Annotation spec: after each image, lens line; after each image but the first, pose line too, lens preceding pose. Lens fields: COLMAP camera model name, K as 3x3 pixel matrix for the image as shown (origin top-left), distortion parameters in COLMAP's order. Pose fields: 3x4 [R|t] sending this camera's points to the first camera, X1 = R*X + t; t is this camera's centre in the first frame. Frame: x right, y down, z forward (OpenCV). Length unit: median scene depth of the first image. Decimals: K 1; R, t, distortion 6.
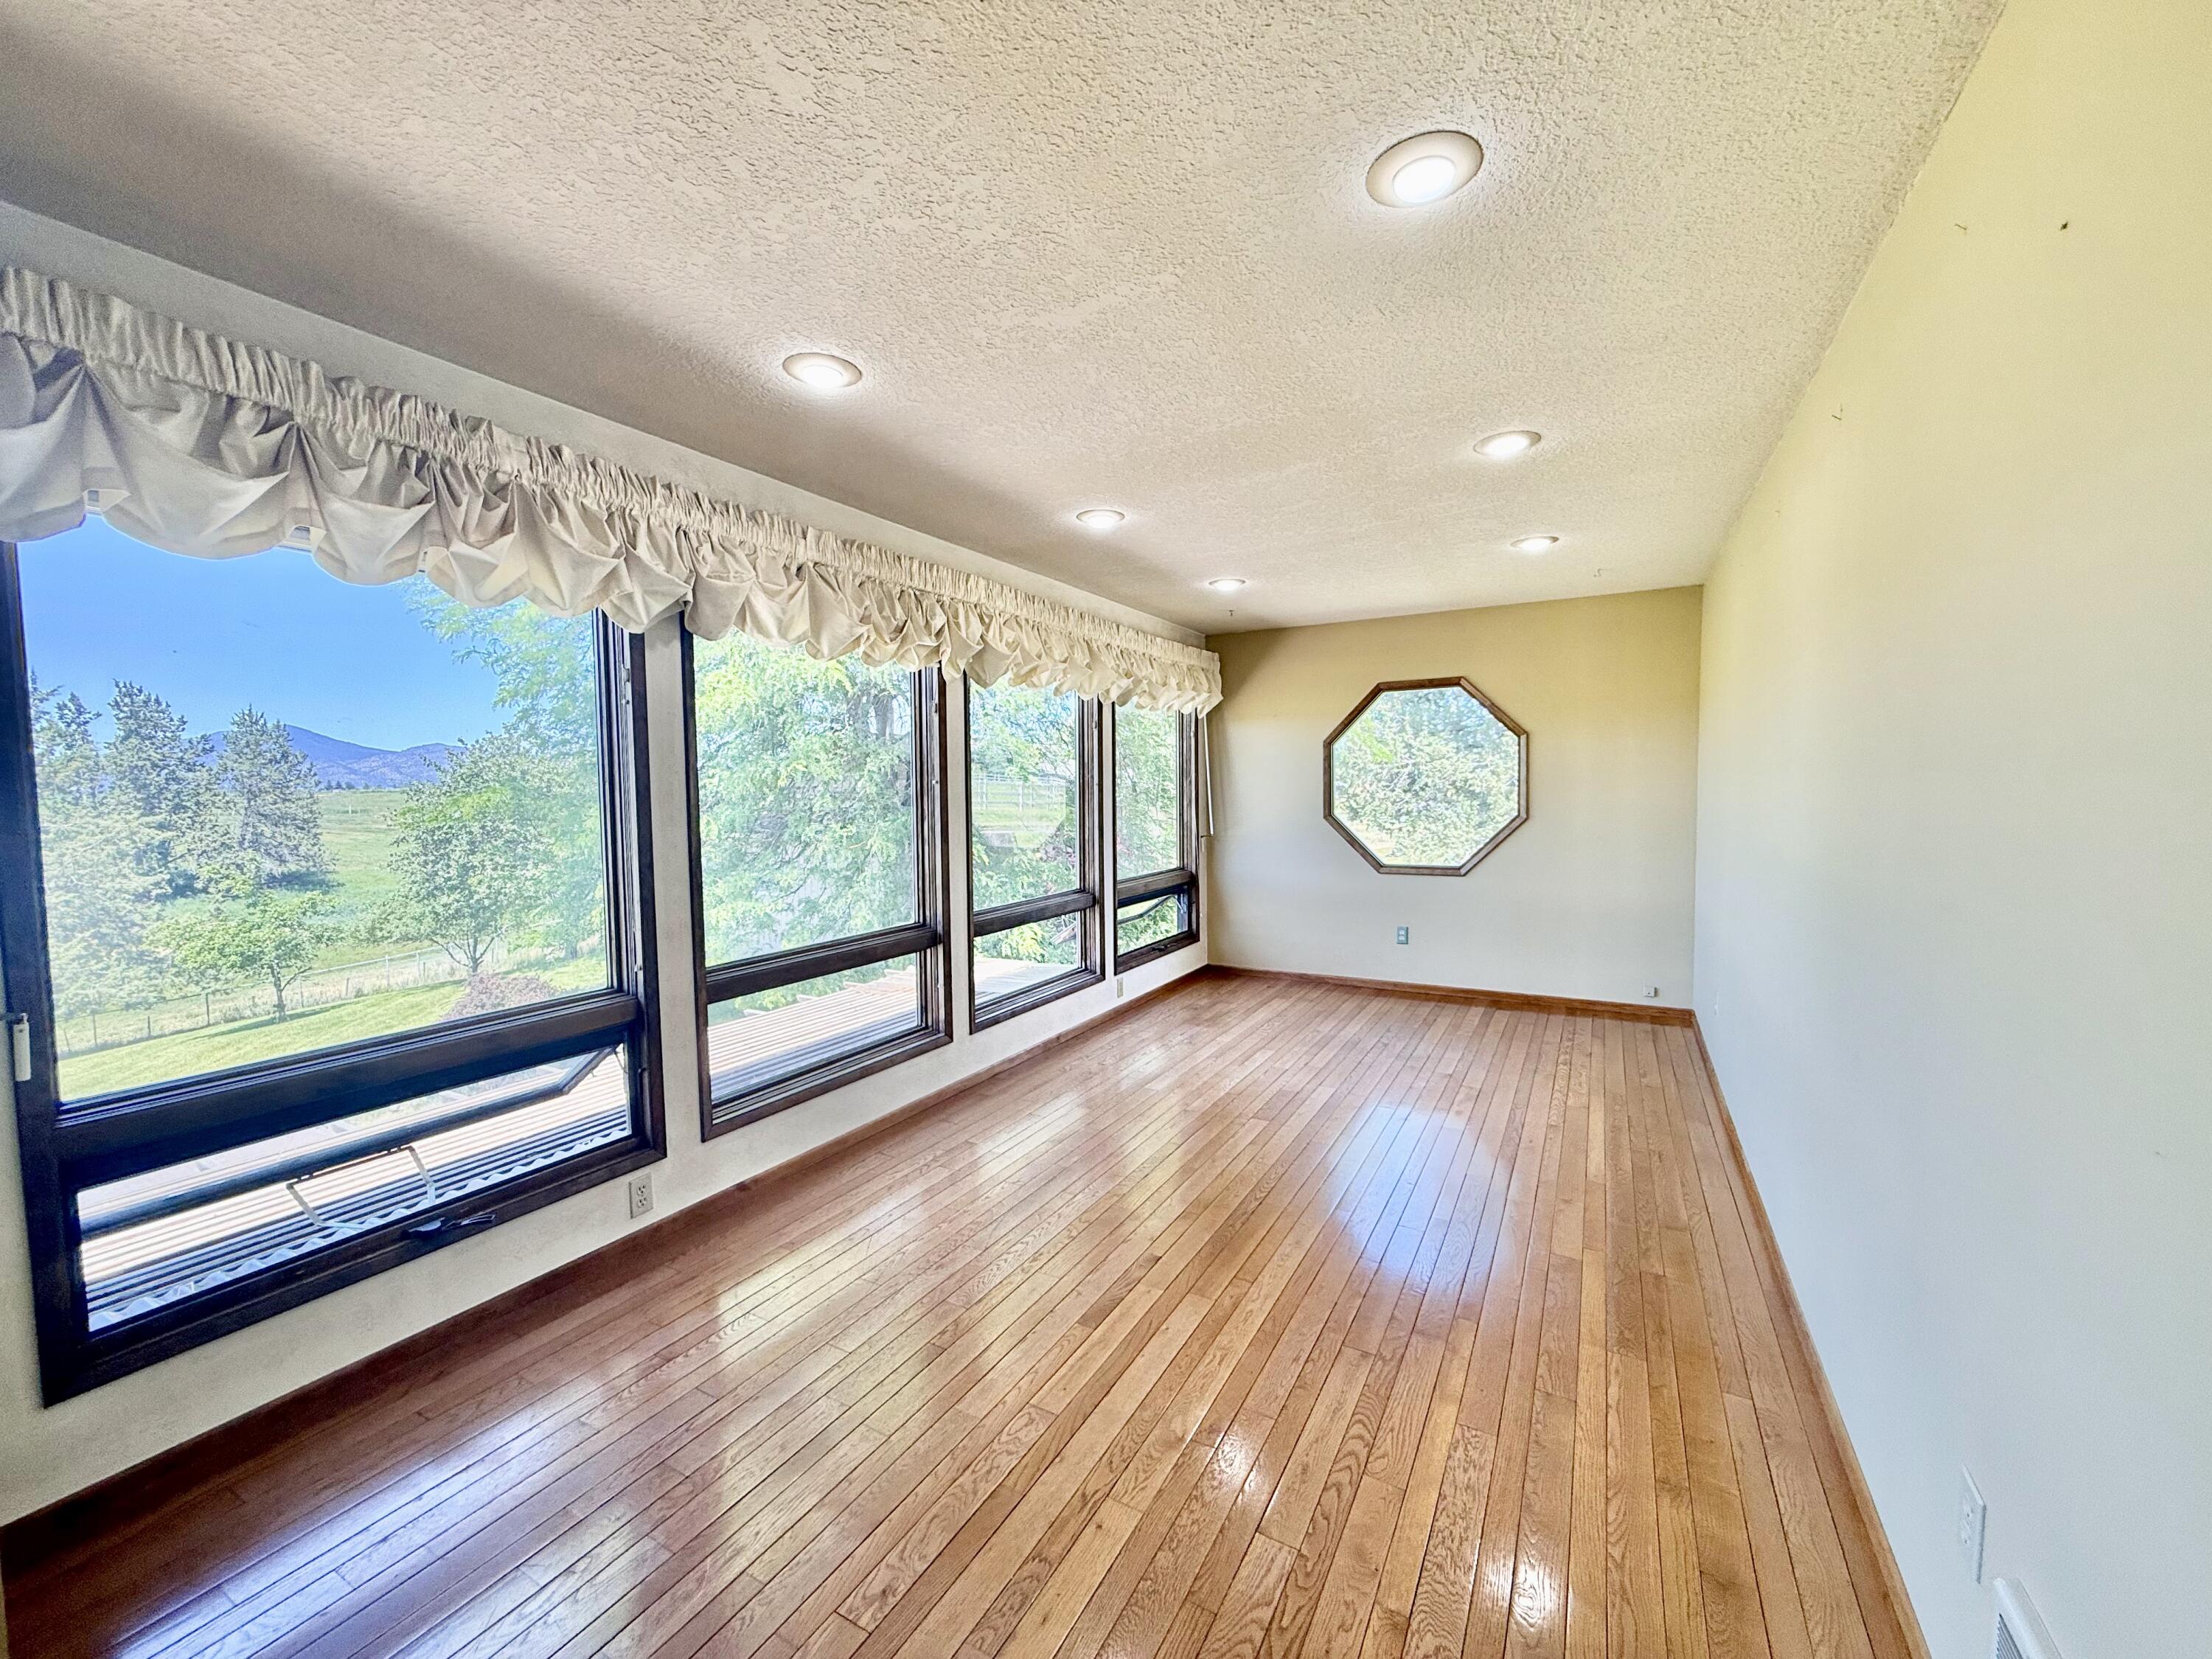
lens RADIAL K [[883.4, 0, 1102.4], [0, 883.4, 842.7], [0, 0, 1]] dist [0.000358, 0.000031]
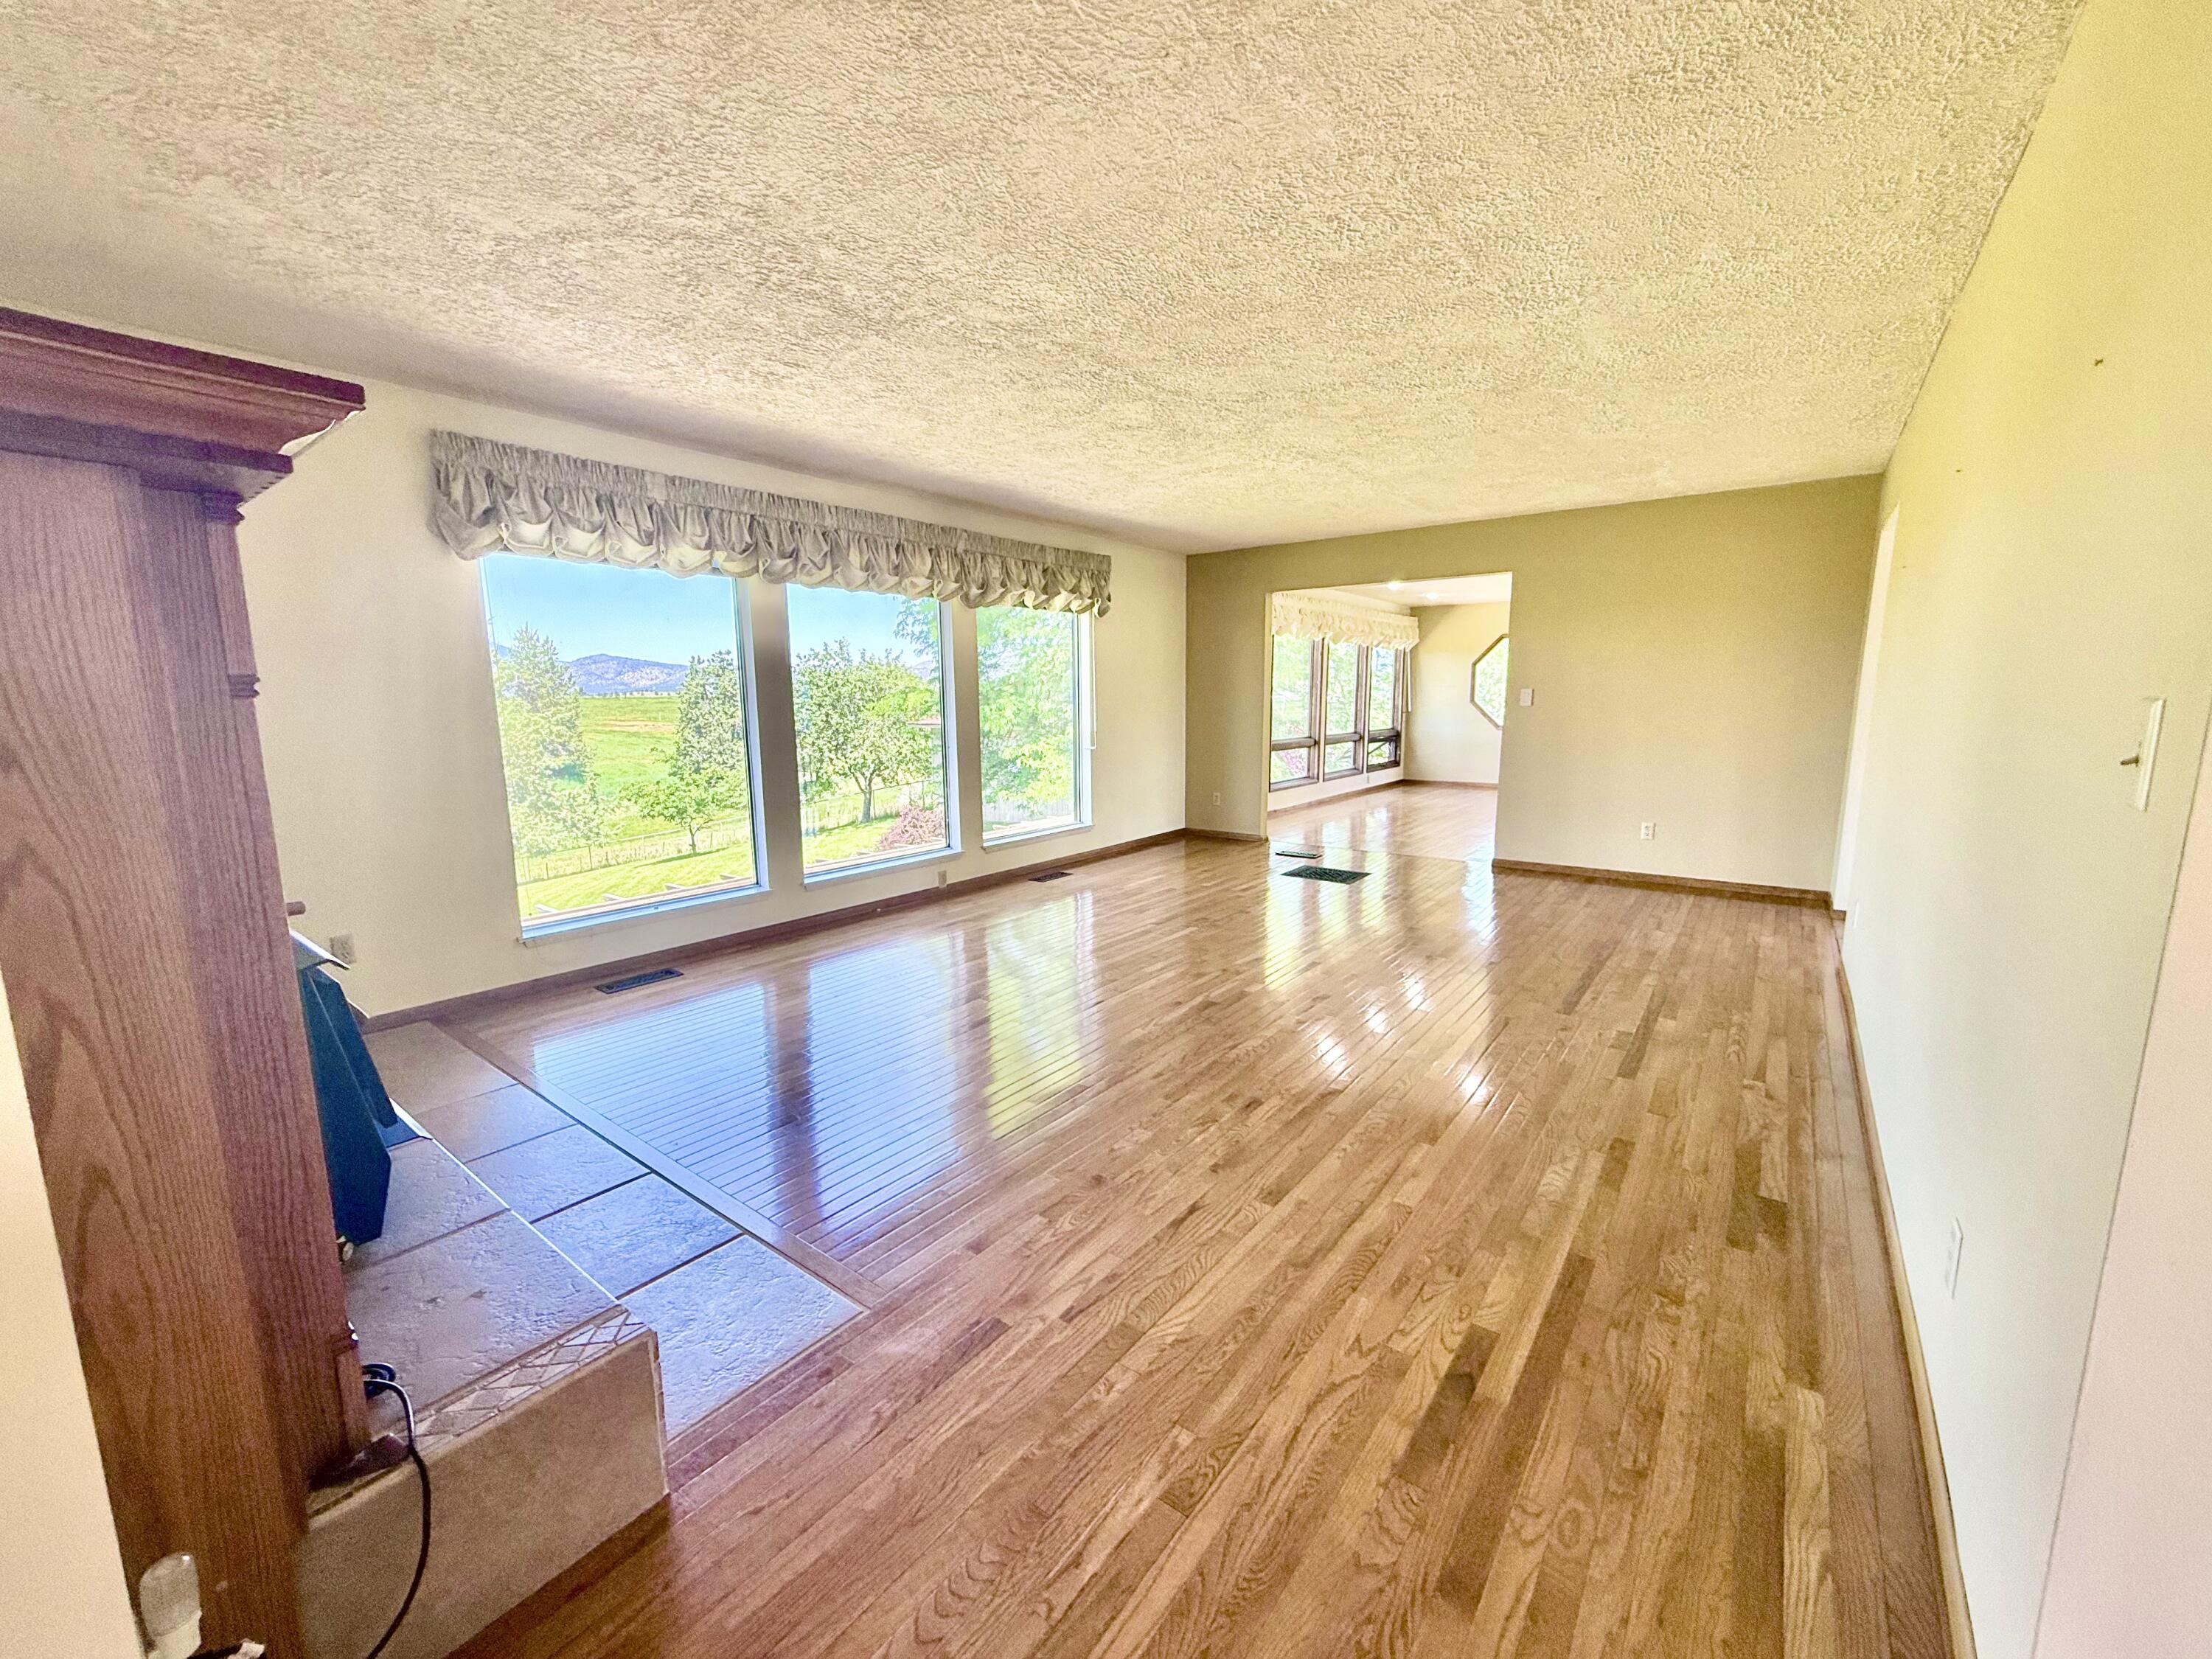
lens RADIAL K [[883.4, 0, 1100.9], [0, 883.4, 829.5], [0, 0, 1]] dist [0.000358, 0.000031]
pose [[0.988972, 0.015407, -0.147301, -0.297230], [-0.001058, 0.995284, 0.096993, 0.073287], [0.148101, -0.095768, 0.984324, -1.204098]]
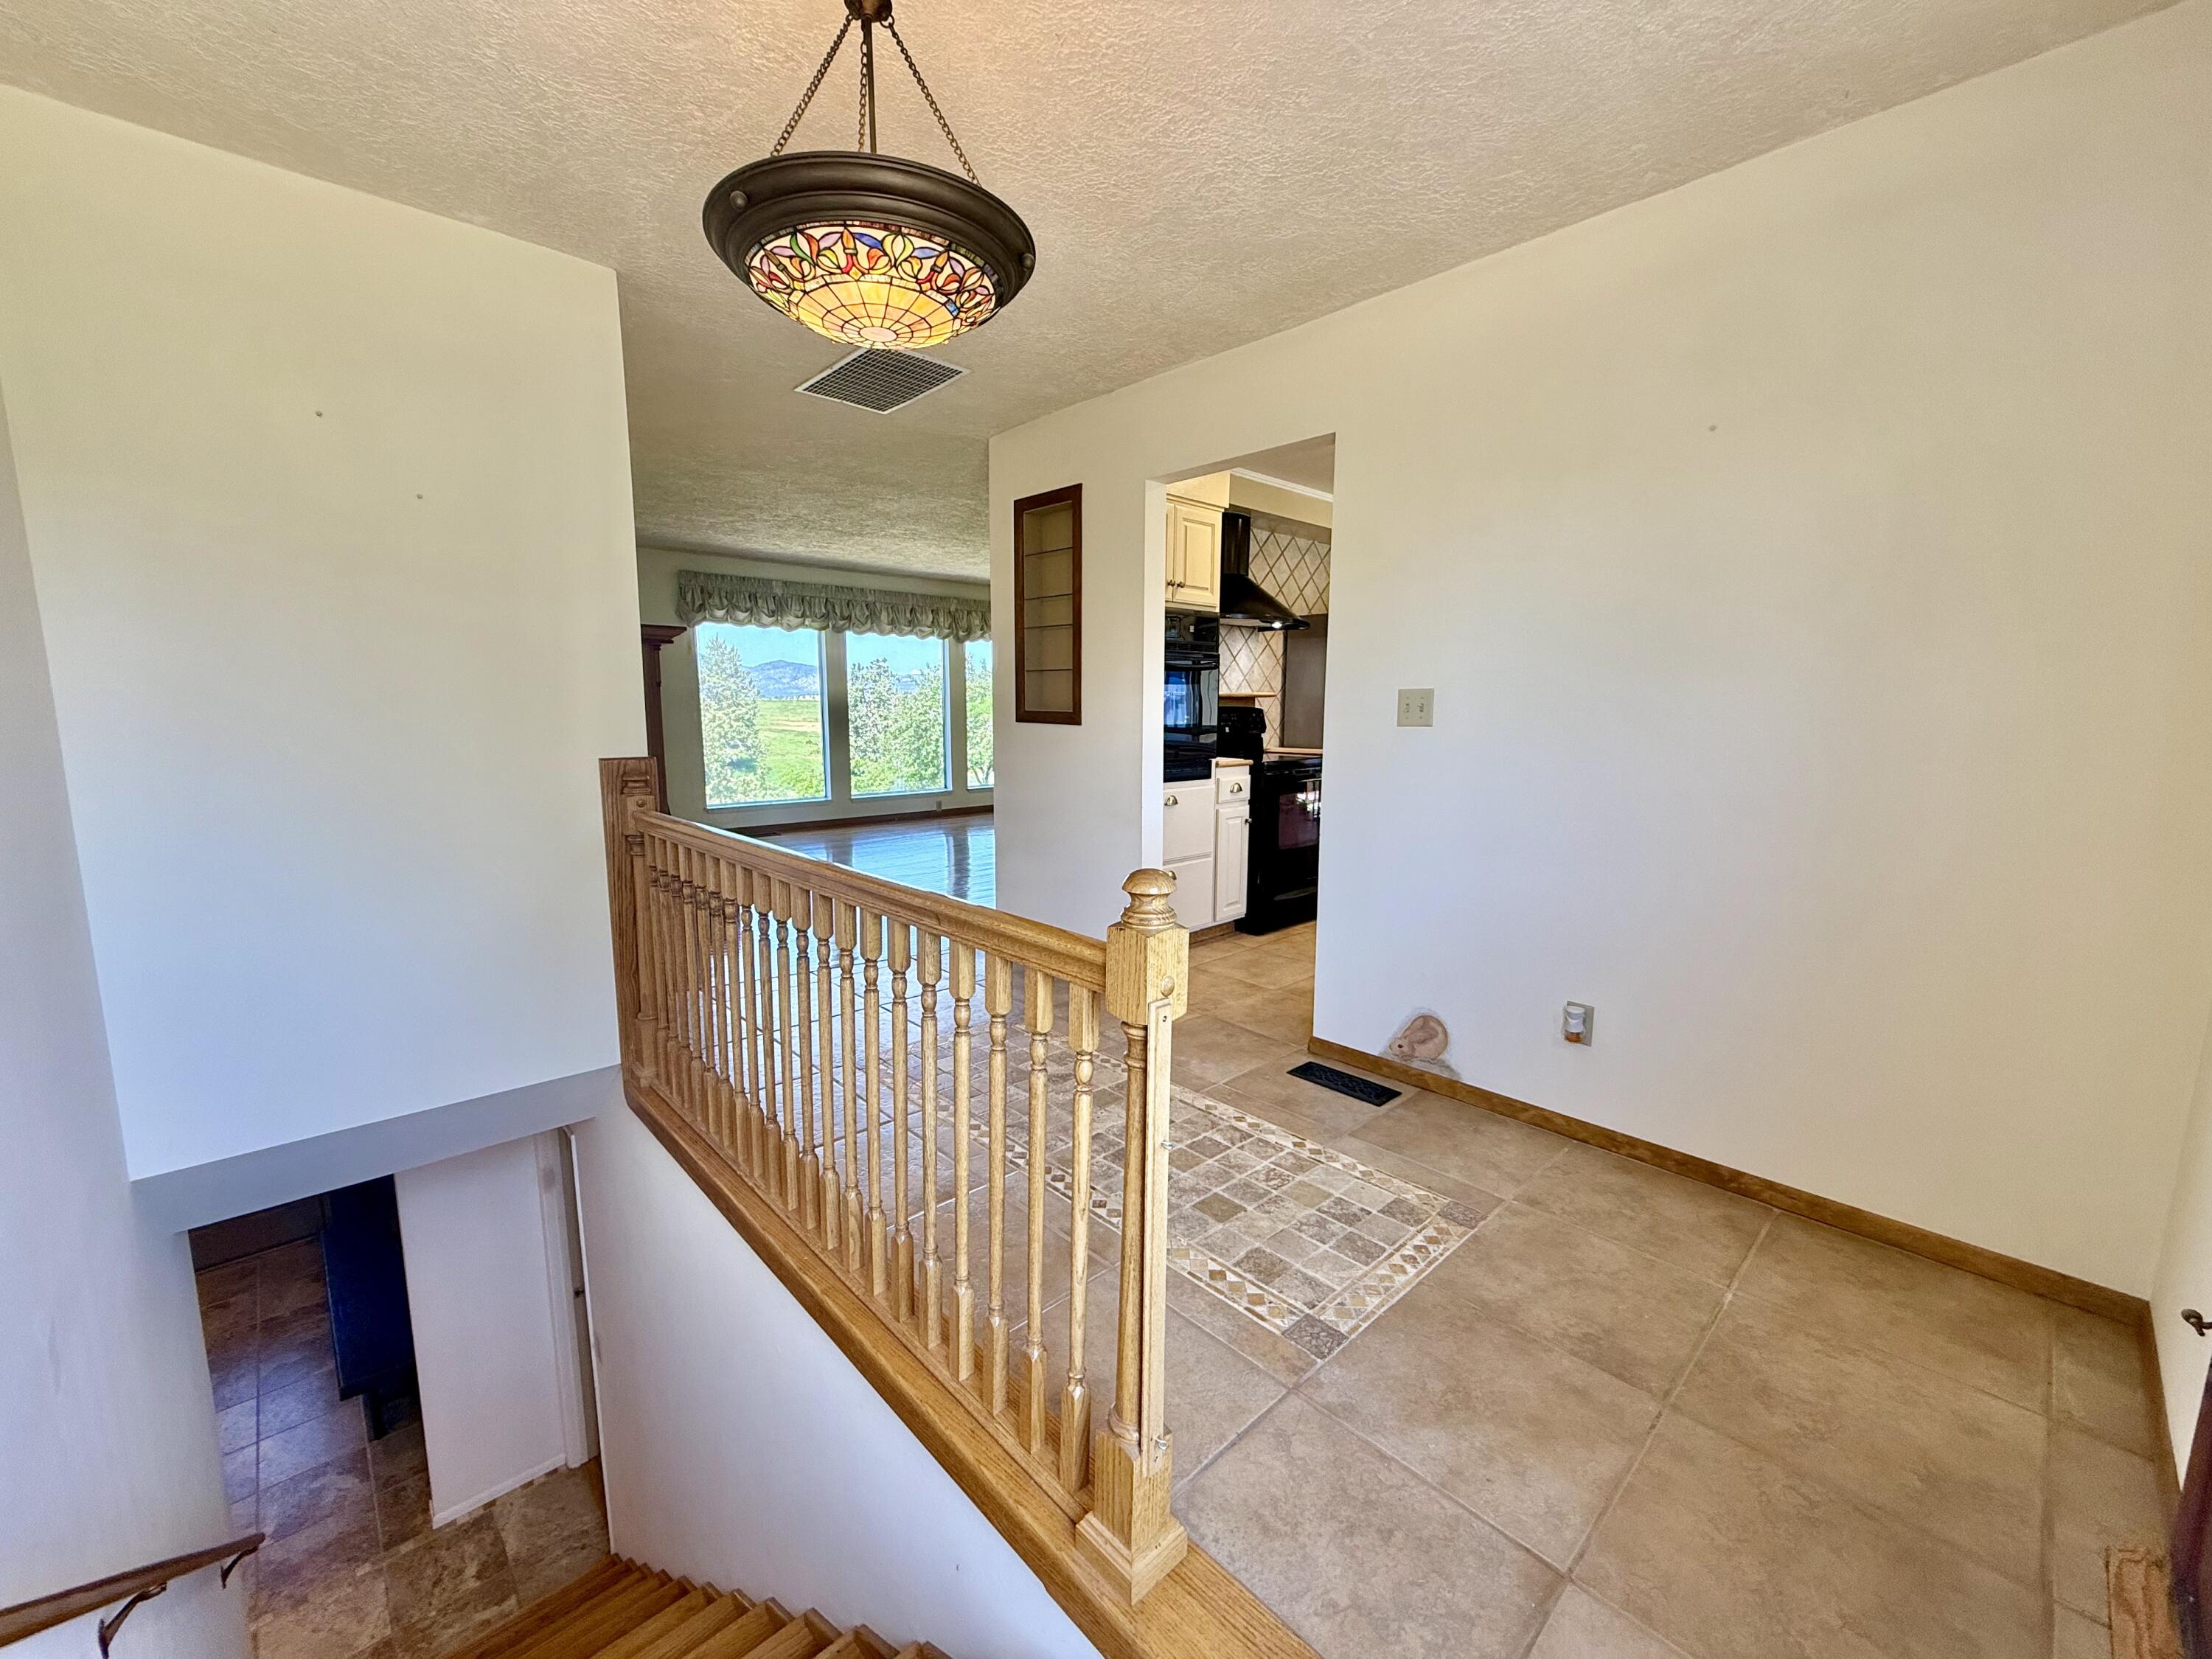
lens RADIAL K [[883.4, 0, 1101.4], [0, 883.4, 827.4], [0, 0, 1]] dist [0.000358, 0.000031]
pose [[0.952120, 0.049715, -0.301655, 0.189782], [-0.024479, 0.995919, 0.086874, 0.117153], [0.304743, -0.075330, 0.949451, -1.757556]]
